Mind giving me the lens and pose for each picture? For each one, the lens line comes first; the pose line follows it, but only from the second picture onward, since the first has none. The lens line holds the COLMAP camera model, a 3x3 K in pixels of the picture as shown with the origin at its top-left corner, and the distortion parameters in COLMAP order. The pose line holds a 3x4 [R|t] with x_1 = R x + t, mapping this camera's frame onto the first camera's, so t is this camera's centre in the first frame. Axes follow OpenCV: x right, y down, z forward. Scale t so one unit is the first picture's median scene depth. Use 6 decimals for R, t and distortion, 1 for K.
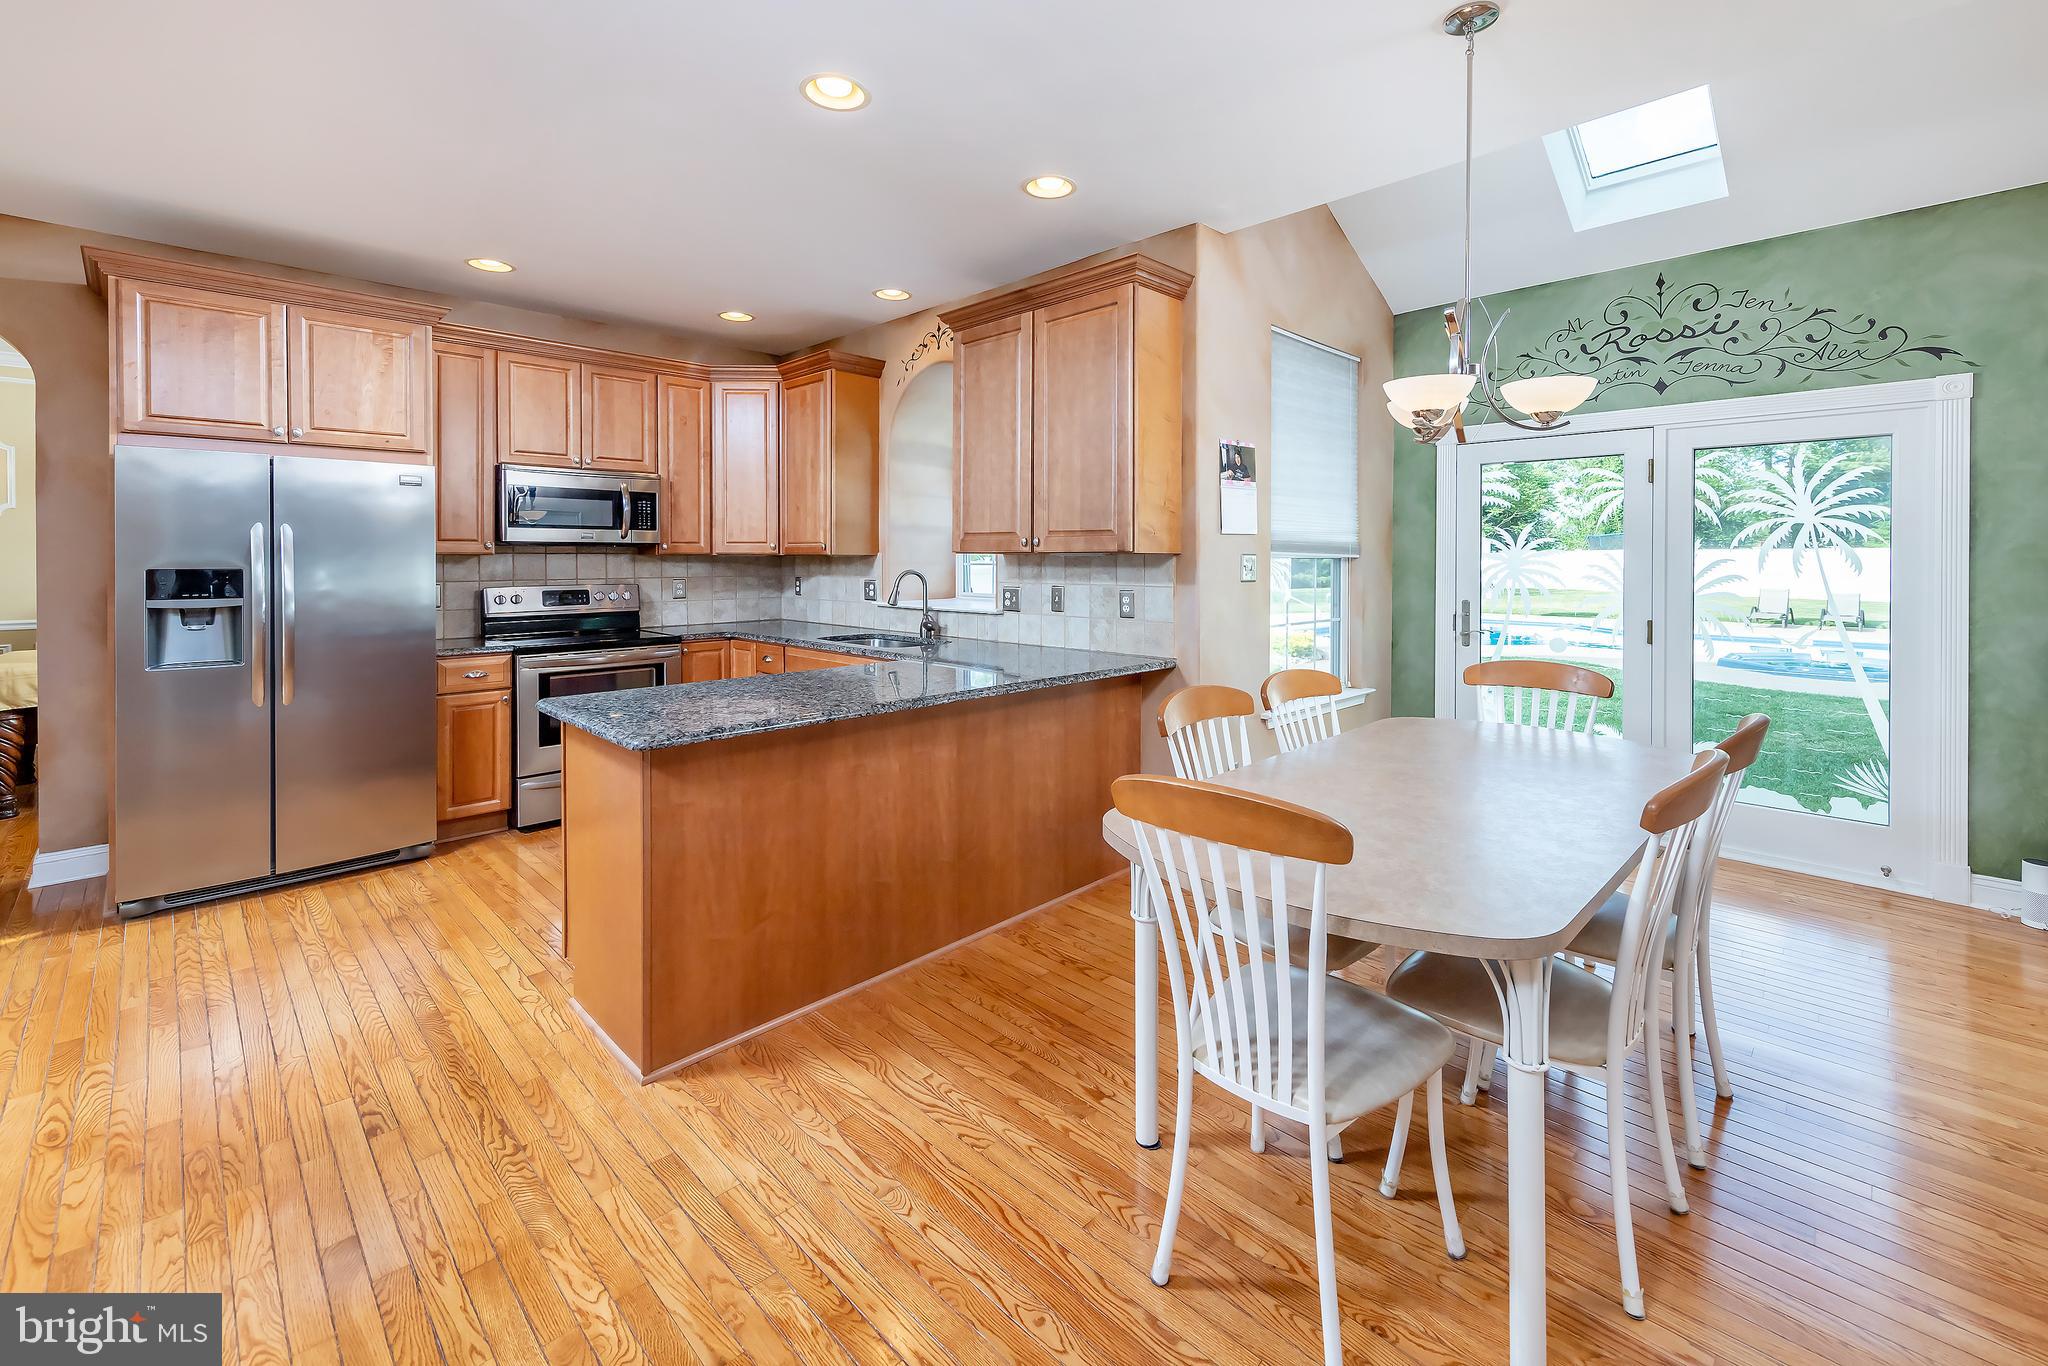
lens RADIAL K [[749.2, 0, 1110.6], [0, 749.2, 559.1], [0, 0, 1]] dist [0.000707, 0.000150]
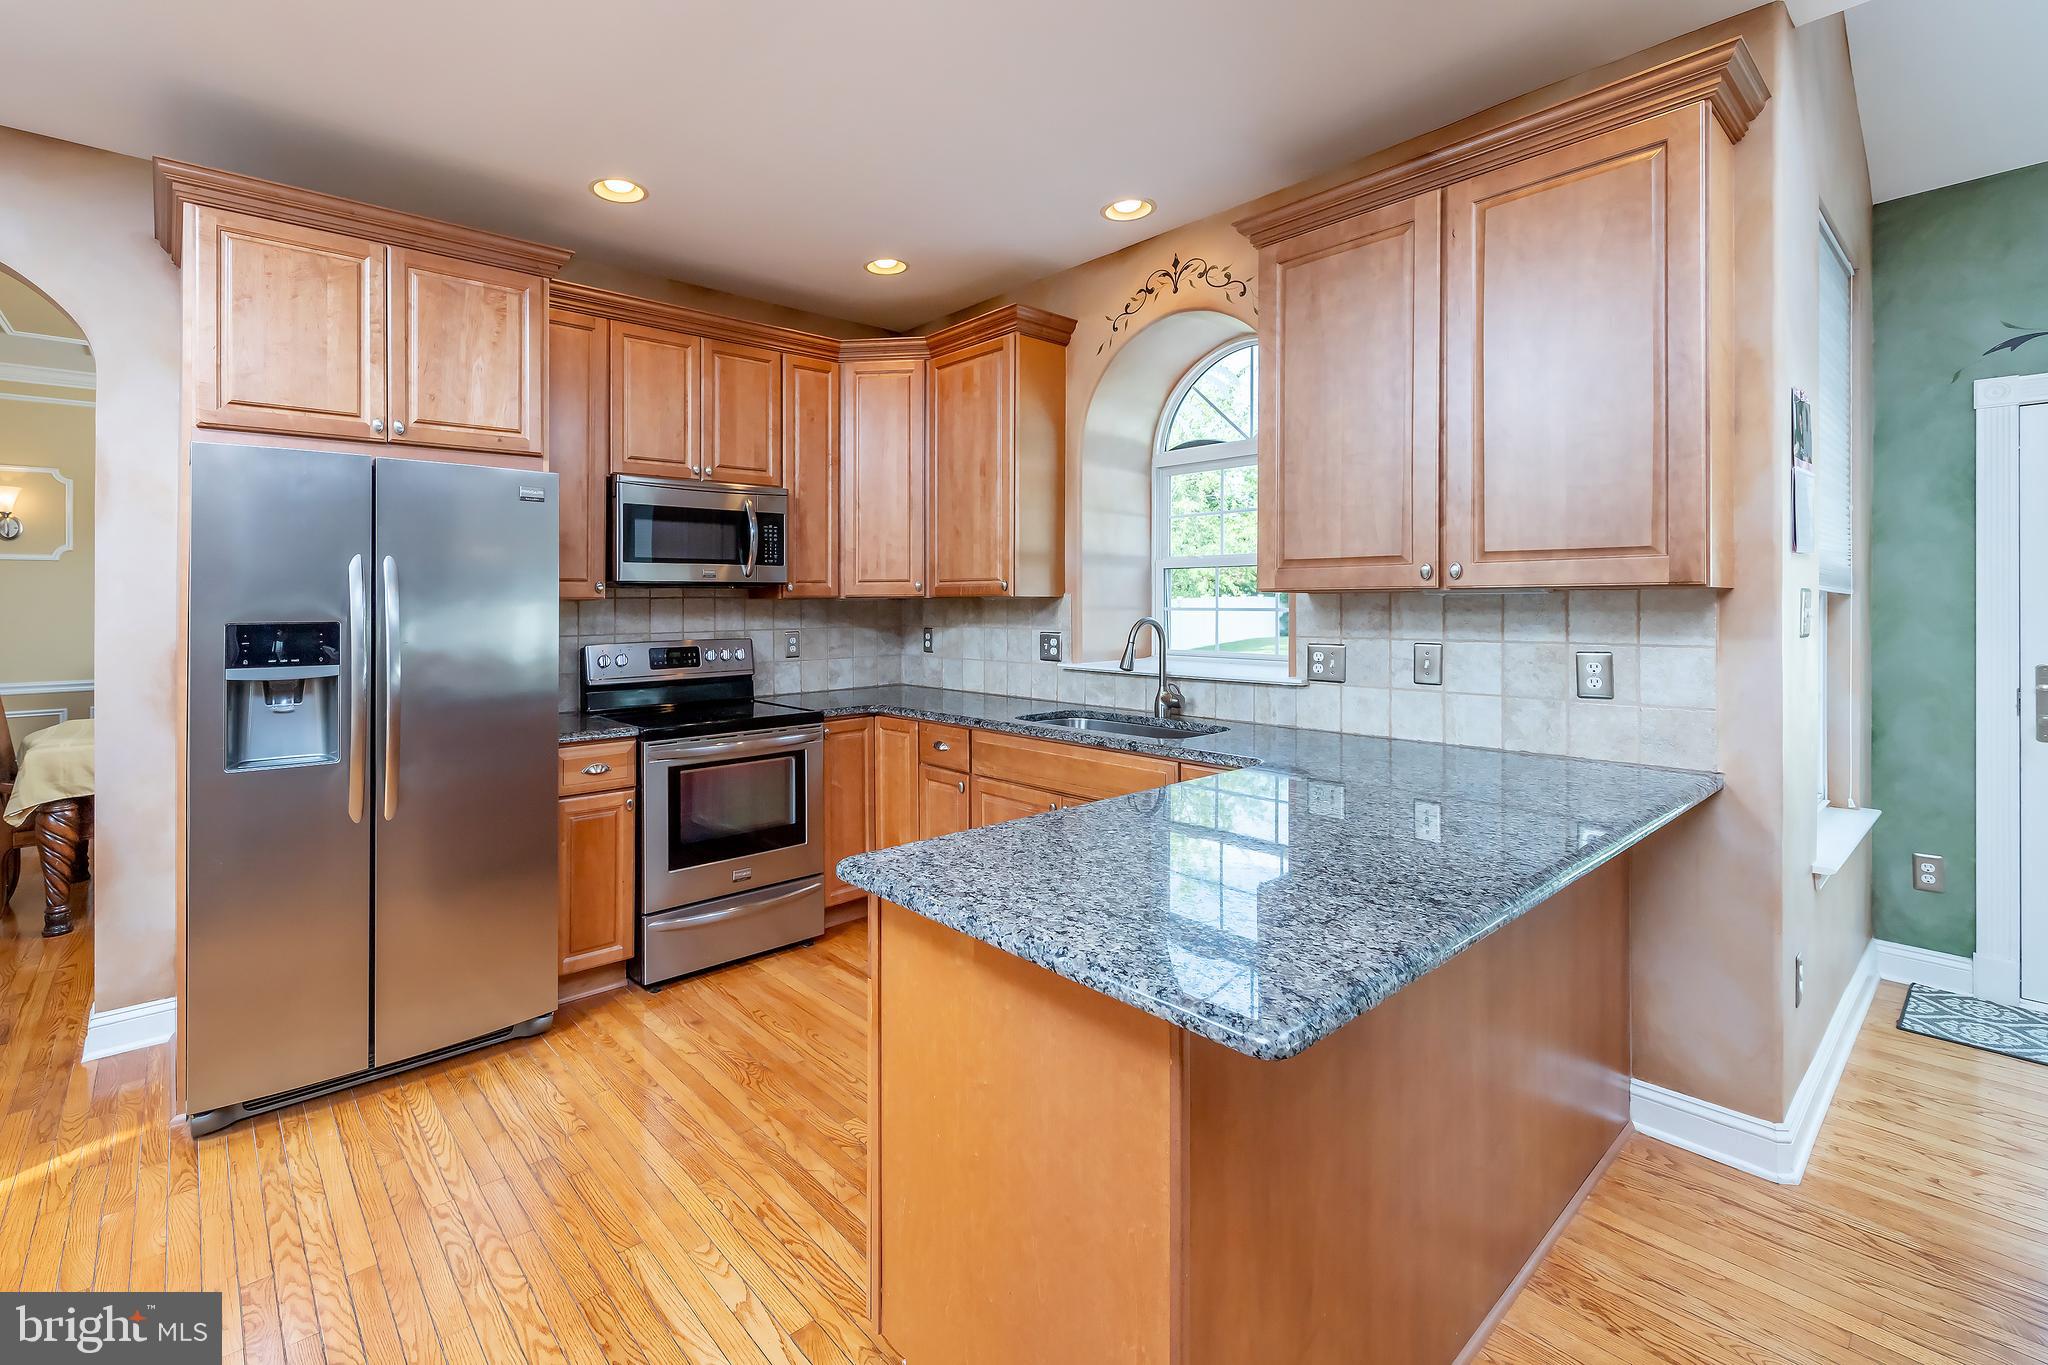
lens RADIAL K [[919.3, 0, 1018.5], [0, 919.3, 588.6], [0, 0, 1]] dist [0.000779, 0.000001]
pose [[0.985675, -0.009614, -0.168380, -0.261214], [0.007149, 0.999858, -0.015242, -0.000301], [0.168503, 0.013820, 0.985604, 0.178219]]
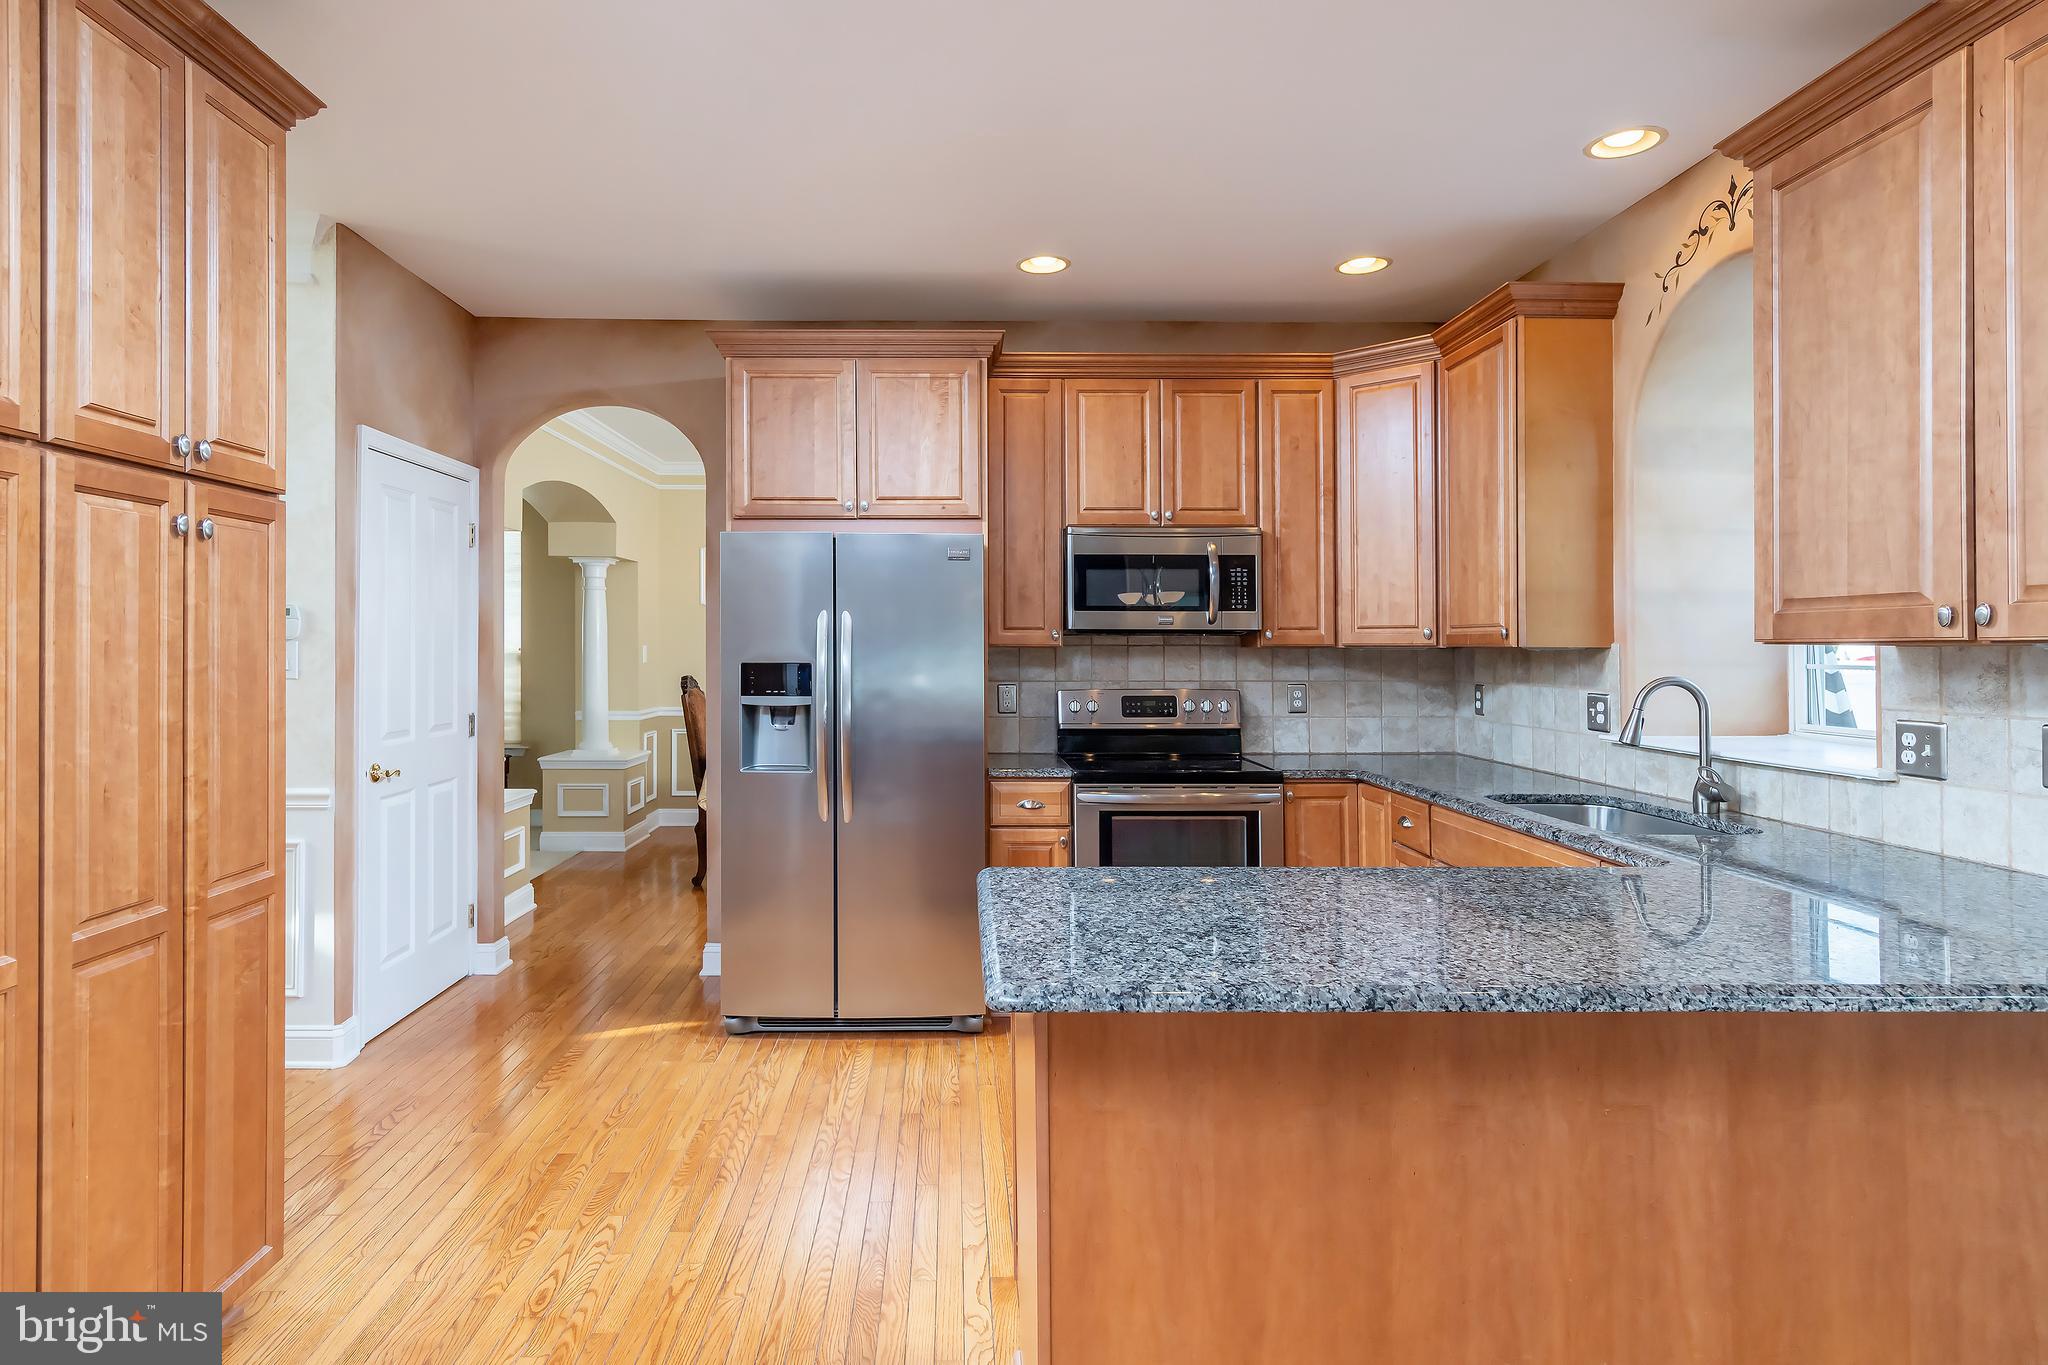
lens RADIAL K [[1140.2, 0, 1023.7], [0, 1140.2, 629.9], [0, 0, 1]] dist [0.004181, 0.000967]
pose [[0.684616, -0.011256, -0.728817, -0.004329], [-0.003880, 0.999810, -0.019086, -0.000976], [0.728894, 0.015895, 0.684442, 0.169709]]
